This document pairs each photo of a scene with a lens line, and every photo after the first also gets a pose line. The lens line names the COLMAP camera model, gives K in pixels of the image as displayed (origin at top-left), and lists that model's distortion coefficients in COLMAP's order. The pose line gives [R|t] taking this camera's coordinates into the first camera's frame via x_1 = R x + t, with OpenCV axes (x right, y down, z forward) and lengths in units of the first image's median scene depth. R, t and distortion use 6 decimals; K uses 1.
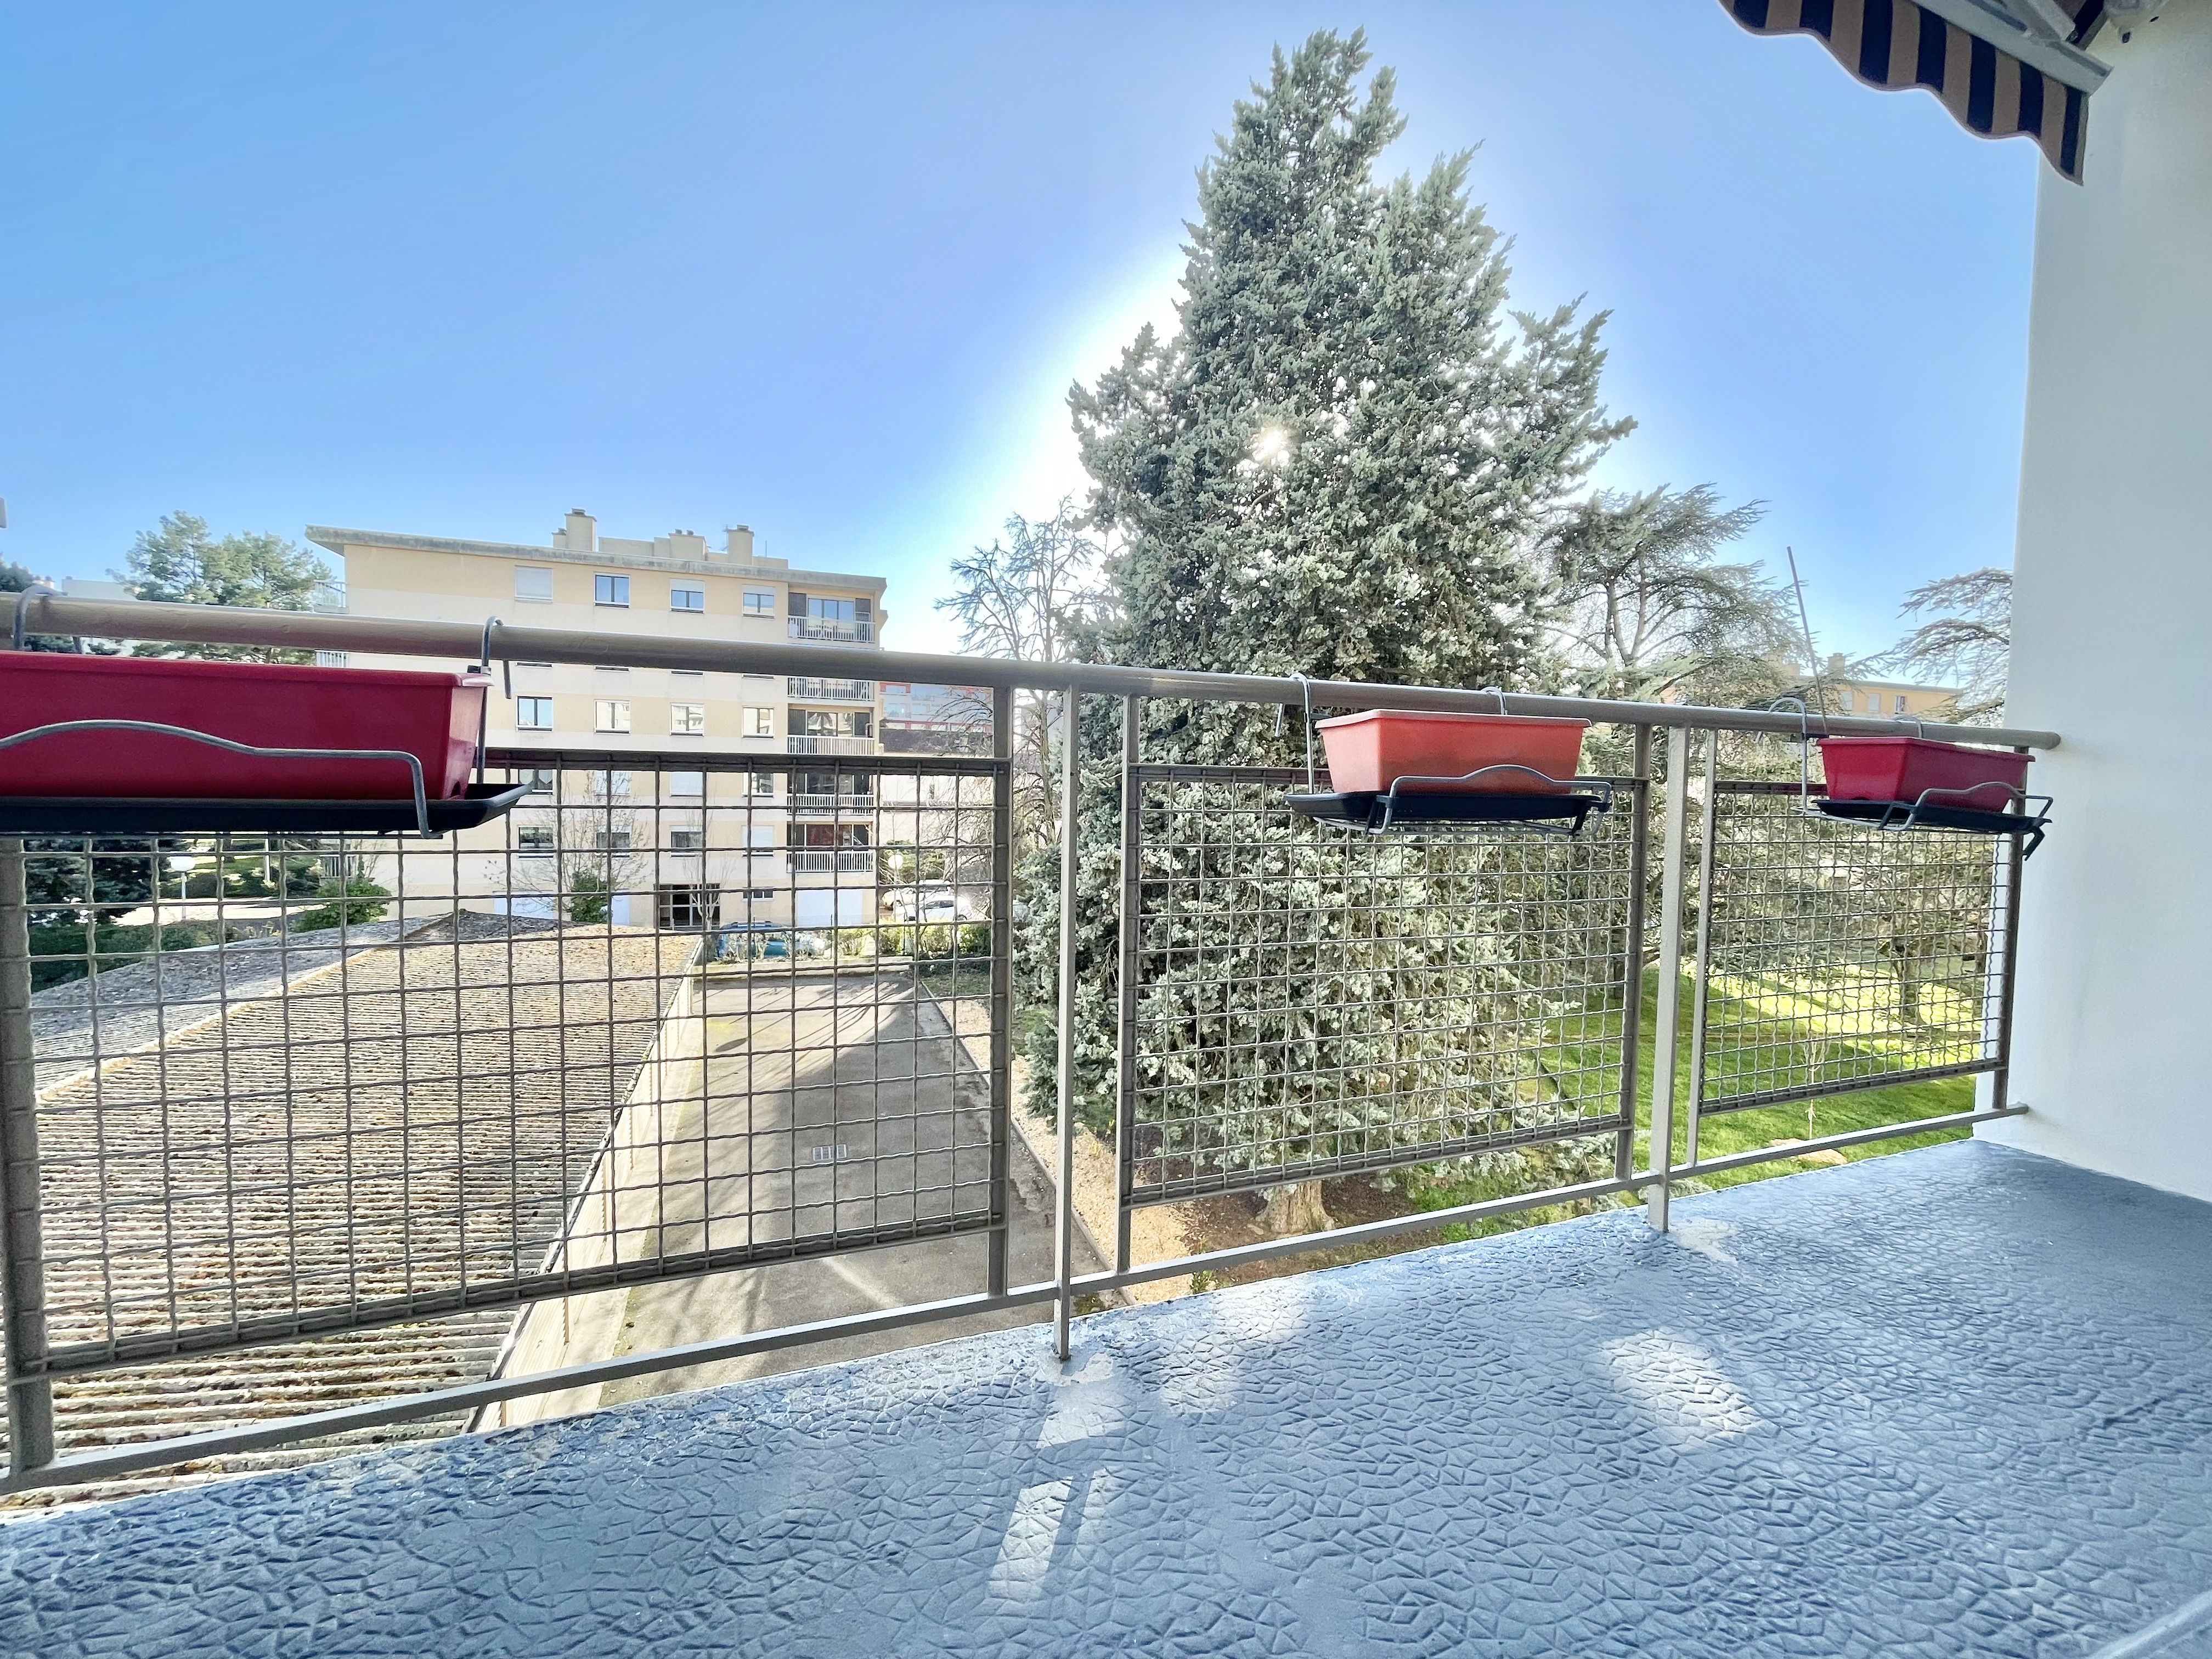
lens RADIAL K [[887.6, 0, 1104.0], [0, 887.6, 818.7], [0, 0, 1]] dist [-0.000695, 0.000078]
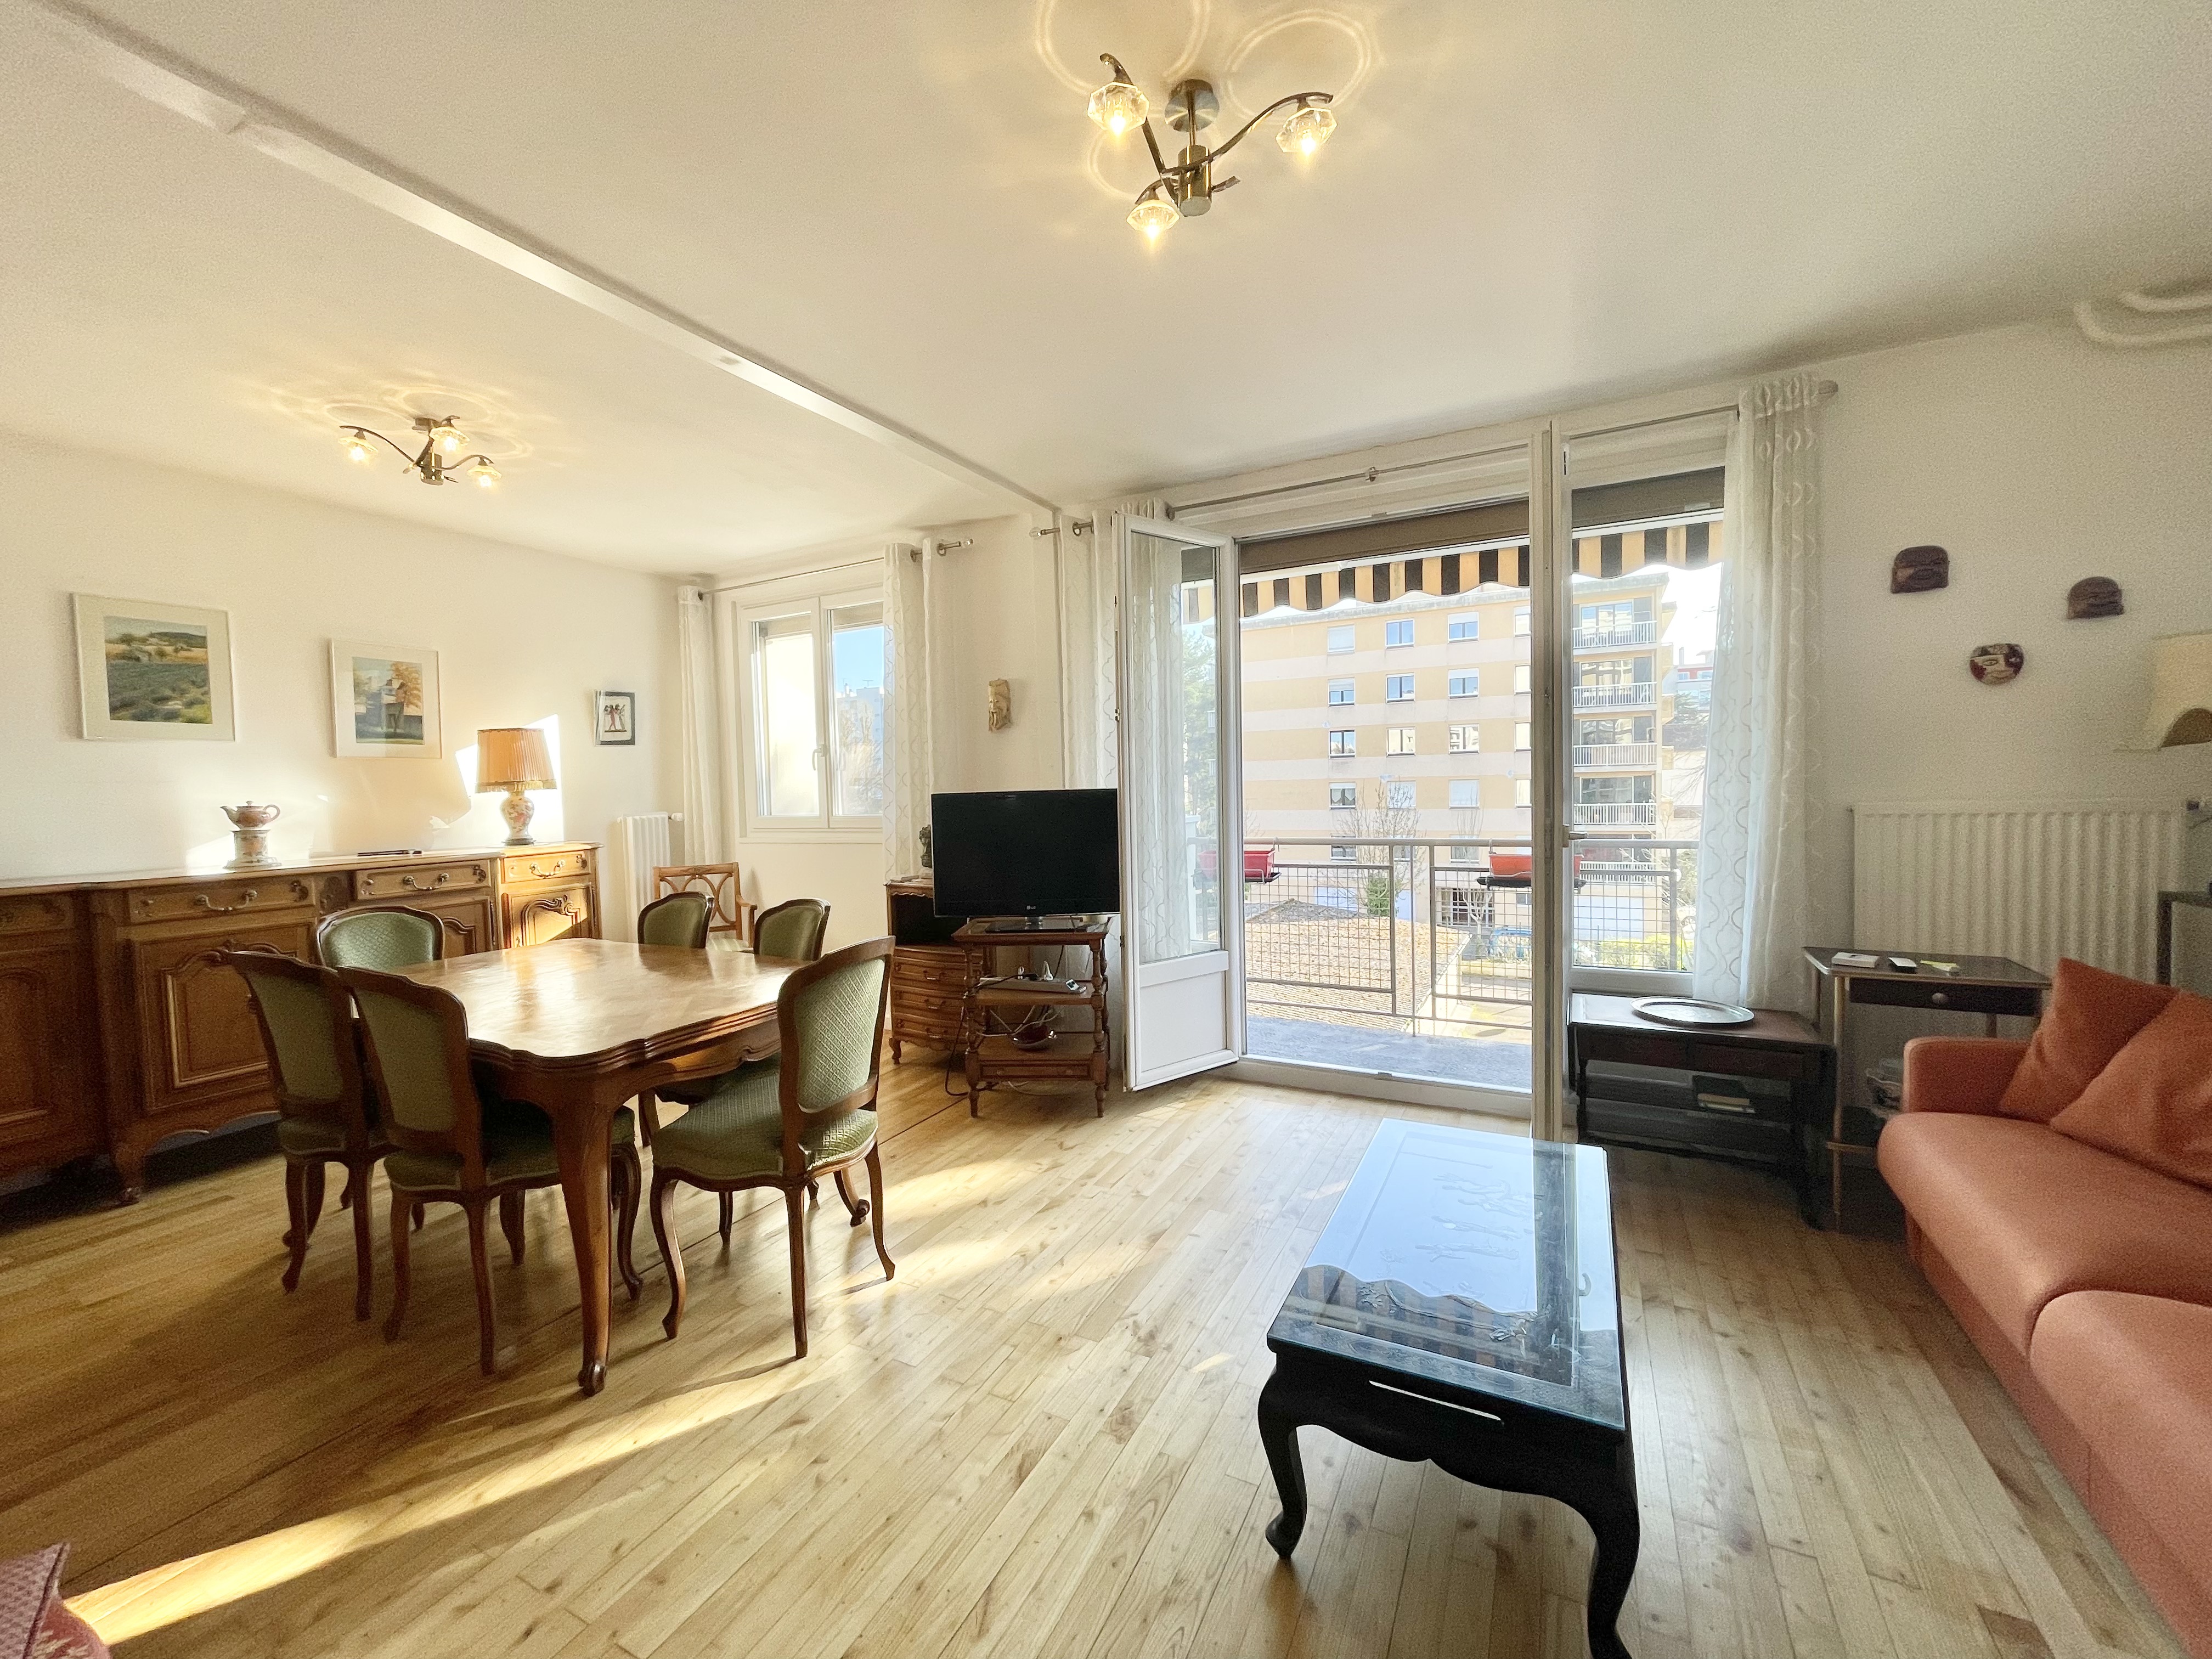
lens RADIAL K [[887.6, 0, 1104.0], [0, 887.6, 818.7], [0, 0, 1]] dist [-0.000695, 0.000078]
pose [[0.666463, -0.008231, -0.745492, 1.796558], [0.004782, 0.999966, -0.006766, -0.232086], [0.745523, 0.000944, 0.666480, -2.289932]]
